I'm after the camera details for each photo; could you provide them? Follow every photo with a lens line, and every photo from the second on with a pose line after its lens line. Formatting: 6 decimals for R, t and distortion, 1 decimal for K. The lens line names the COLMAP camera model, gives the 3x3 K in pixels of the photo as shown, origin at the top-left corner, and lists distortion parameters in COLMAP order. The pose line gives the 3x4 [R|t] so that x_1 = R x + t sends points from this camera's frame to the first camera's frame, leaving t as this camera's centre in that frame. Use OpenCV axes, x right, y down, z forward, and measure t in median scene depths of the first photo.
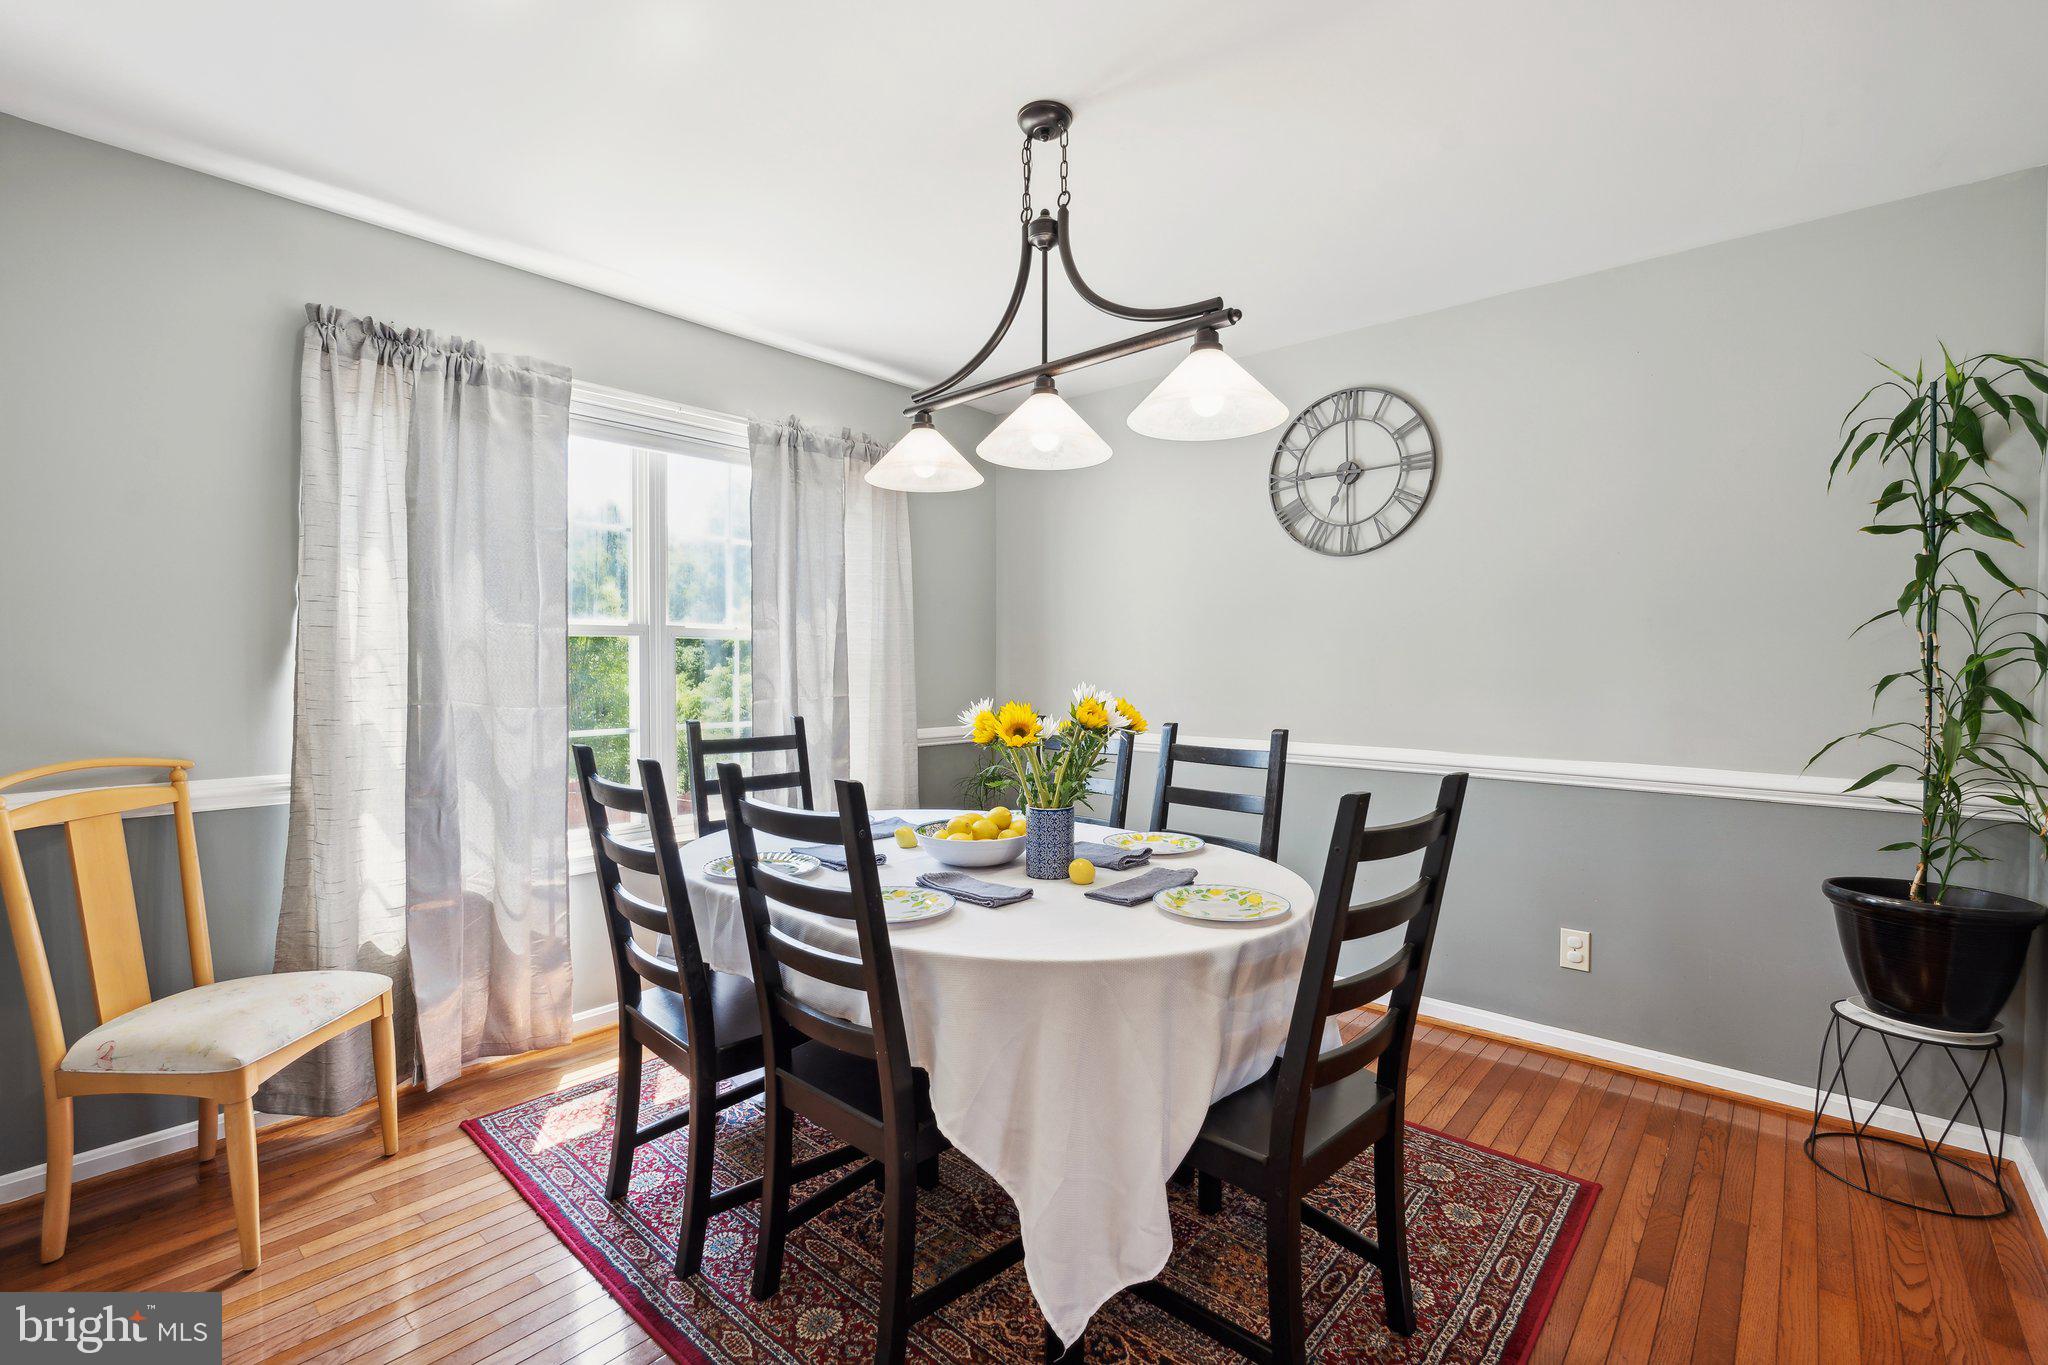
lens RADIAL K [[908.6, 0, 1023.5], [0, 908.6, 699.2], [0, 0, 1]] dist [-0.002757, -0.000431]
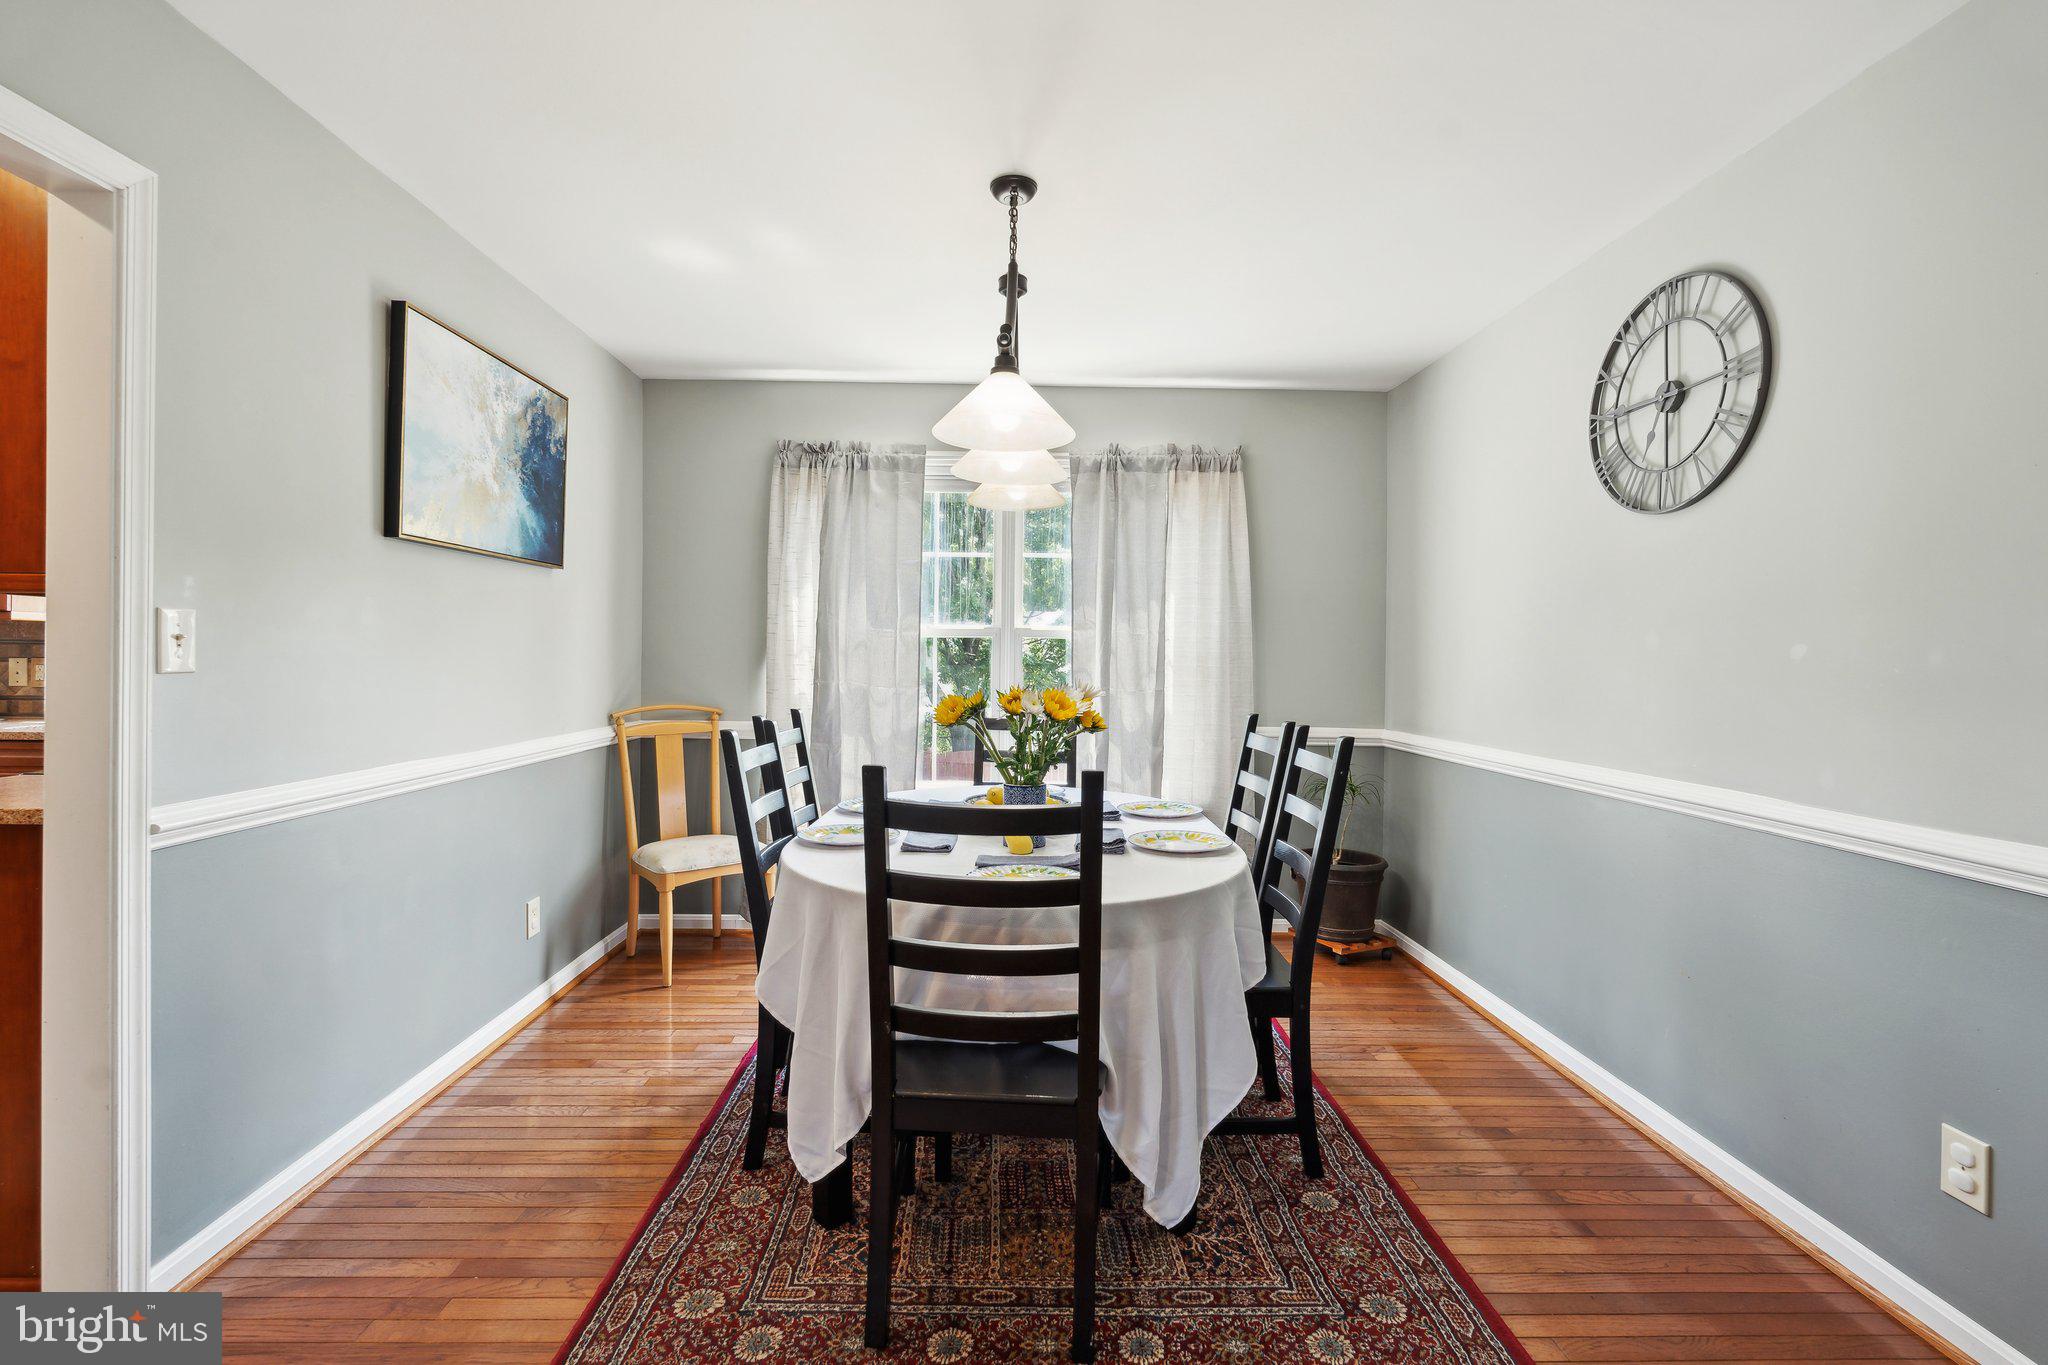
lens RADIAL K [[914.7, 0, 1023.3], [0, 914.7, 675.0], [0, 0, 1]] dist [-0.006024, -0.000231]
pose [[0.675415, 0.019468, -0.737181, 0.620528], [-0.038482, 0.999220, -0.008870, -0.005346], [0.736433, 0.034360, 0.675638, 0.168810]]
